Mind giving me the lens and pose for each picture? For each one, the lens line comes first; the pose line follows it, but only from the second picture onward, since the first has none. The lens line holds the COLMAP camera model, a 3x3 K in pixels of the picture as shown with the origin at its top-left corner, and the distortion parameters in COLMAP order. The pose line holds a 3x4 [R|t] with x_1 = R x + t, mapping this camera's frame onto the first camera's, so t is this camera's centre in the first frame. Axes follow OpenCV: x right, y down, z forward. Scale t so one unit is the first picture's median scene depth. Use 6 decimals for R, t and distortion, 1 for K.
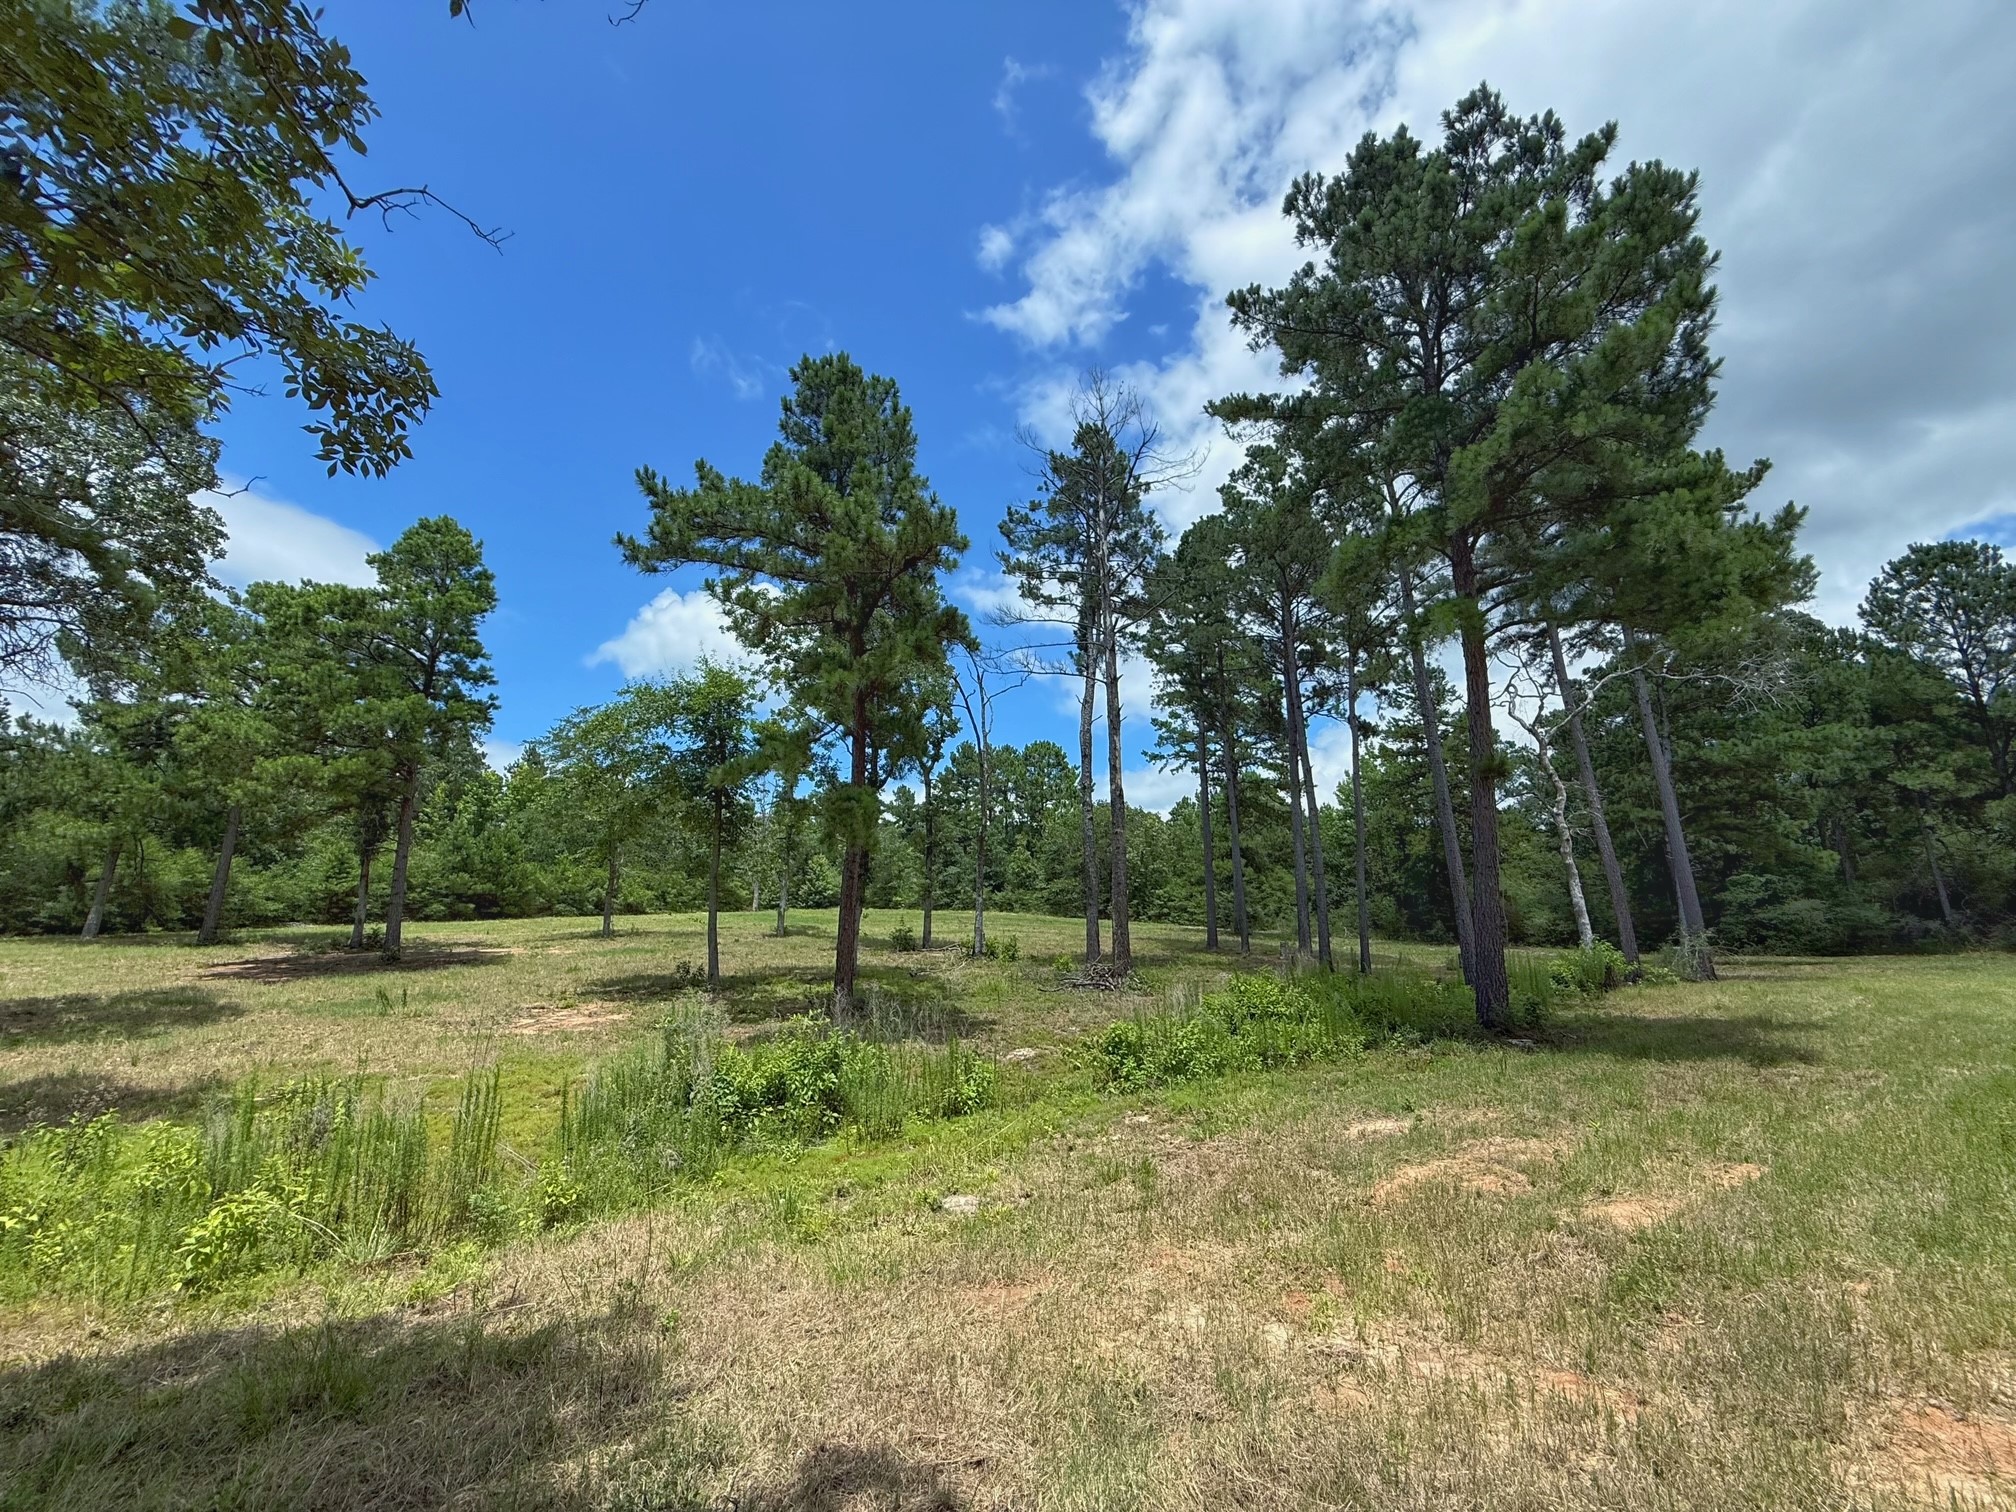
lens RADIAL K [[801.9, 0, 1011.2], [0, 801.9, 748.5], [0, 0, 1]] dist [-0.001836, 0.000655]
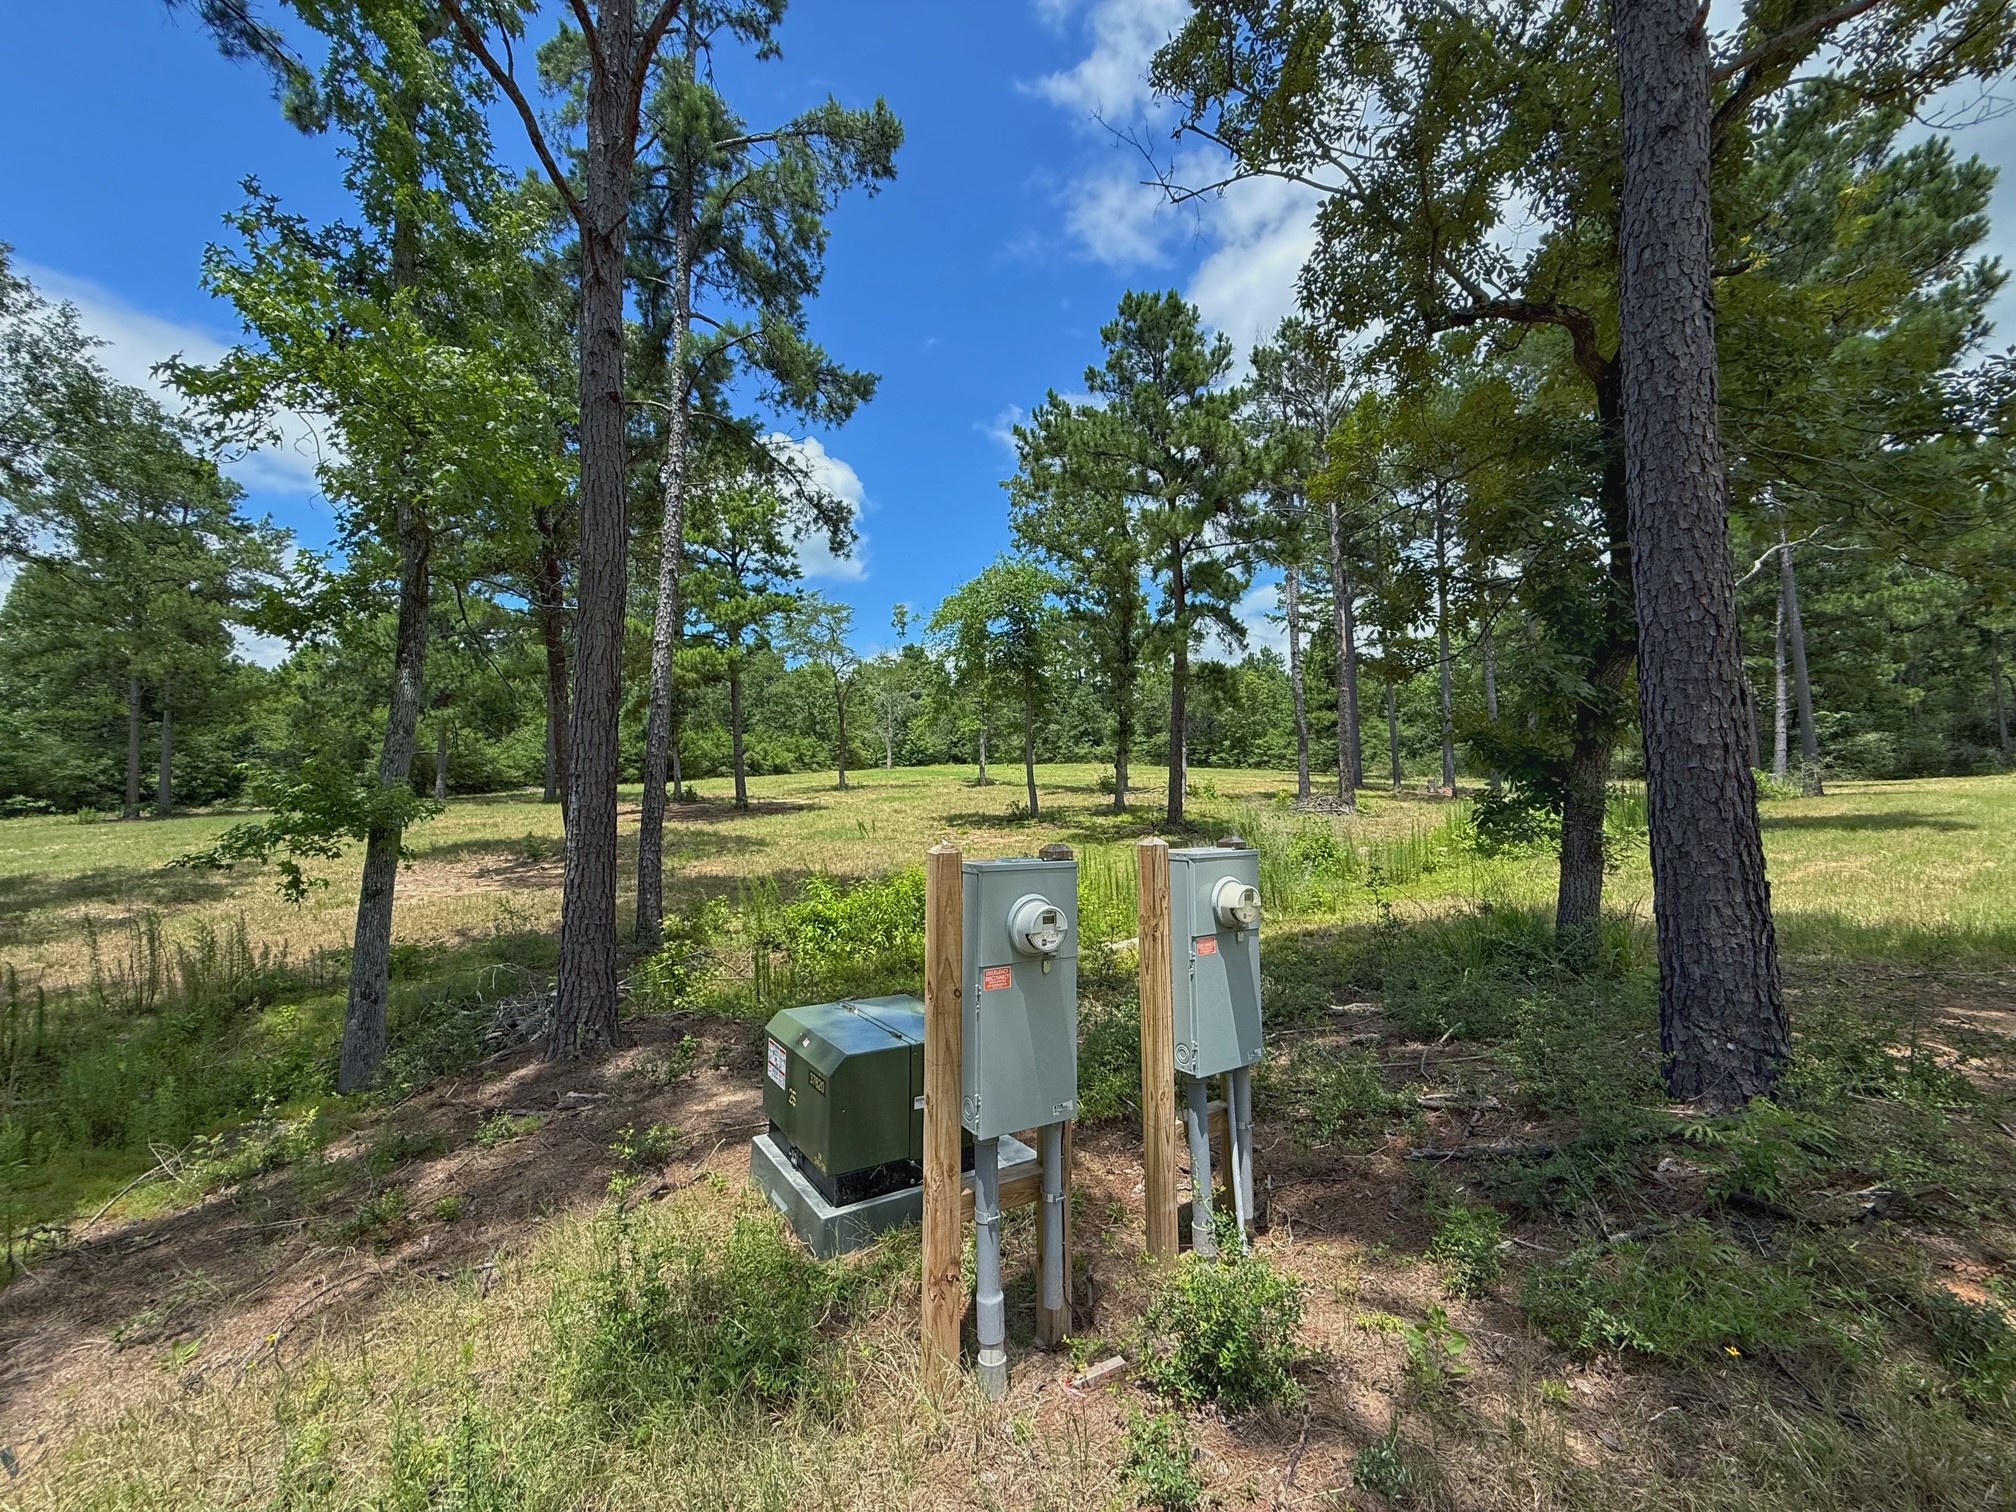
lens RADIAL K [[801.9, 0, 1004.6], [0, 801.9, 759.2], [0, 0, 1]] dist [-0.001836, 0.000655]
pose [[0.999543, -0.025321, -0.016495, -0.218031], [0.027968, 0.981858, 0.187544, -0.021002], [0.011447, -0.187920, 0.982118, -0.132261]]
